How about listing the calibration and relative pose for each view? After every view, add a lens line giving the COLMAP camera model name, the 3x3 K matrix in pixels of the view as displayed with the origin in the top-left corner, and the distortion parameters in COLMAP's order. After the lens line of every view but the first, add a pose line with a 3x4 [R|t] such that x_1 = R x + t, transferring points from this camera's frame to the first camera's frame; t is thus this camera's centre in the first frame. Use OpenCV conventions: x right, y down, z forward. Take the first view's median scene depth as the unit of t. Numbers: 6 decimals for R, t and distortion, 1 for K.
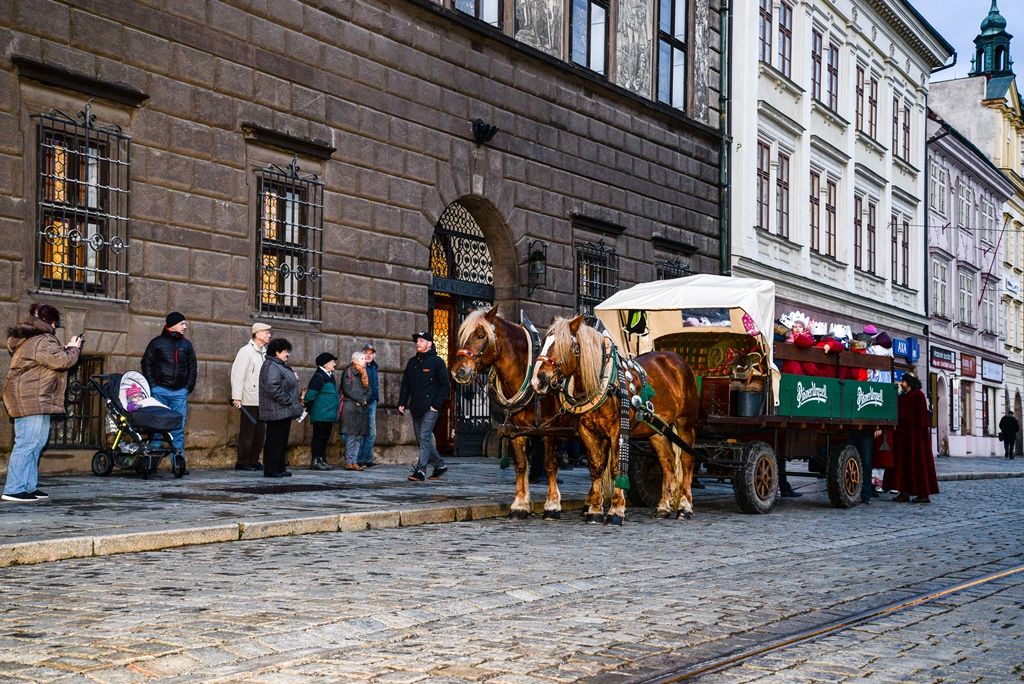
lens RADIAL K [[1420.3, 0, 522.1], [0, 1420.3, 310.1], [0, 0, 1]] dist [0.310292, 0.000000]
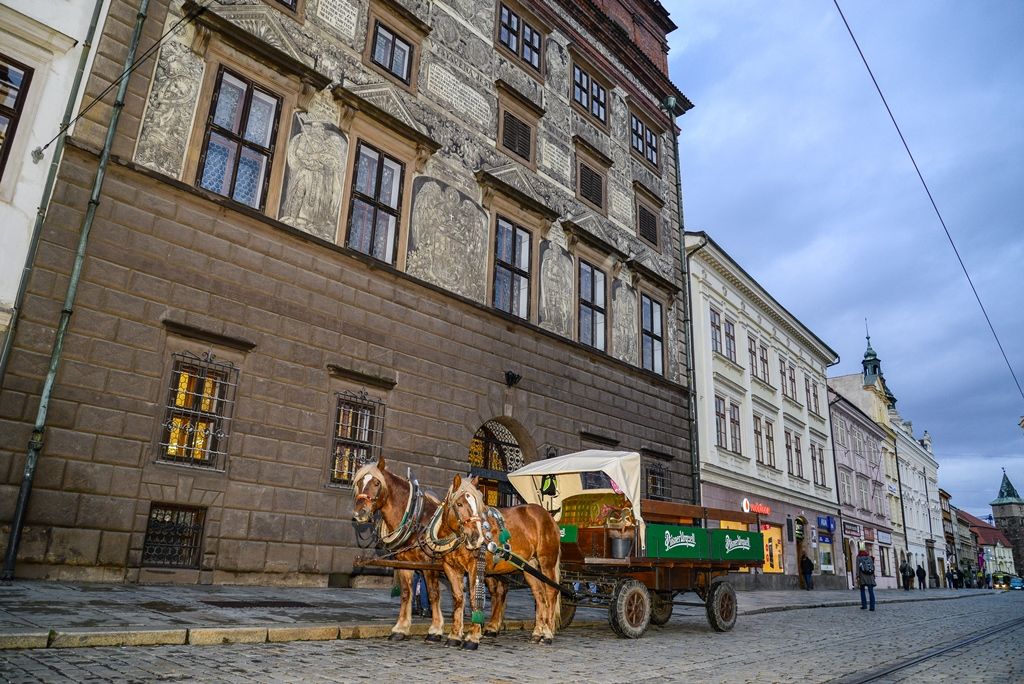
lens RADIAL K [[695.2, 0, 508.0], [0, 695.2, 340.2], [0, 0, 1]] dist [-0.061819, 0.008334]
pose [[0.980517, -0.040021, -0.192314, 0.136072], [-0.006787, 0.971539, -0.236782, 0.022982], [0.196317, 0.233474, 0.952339, 0.258240]]
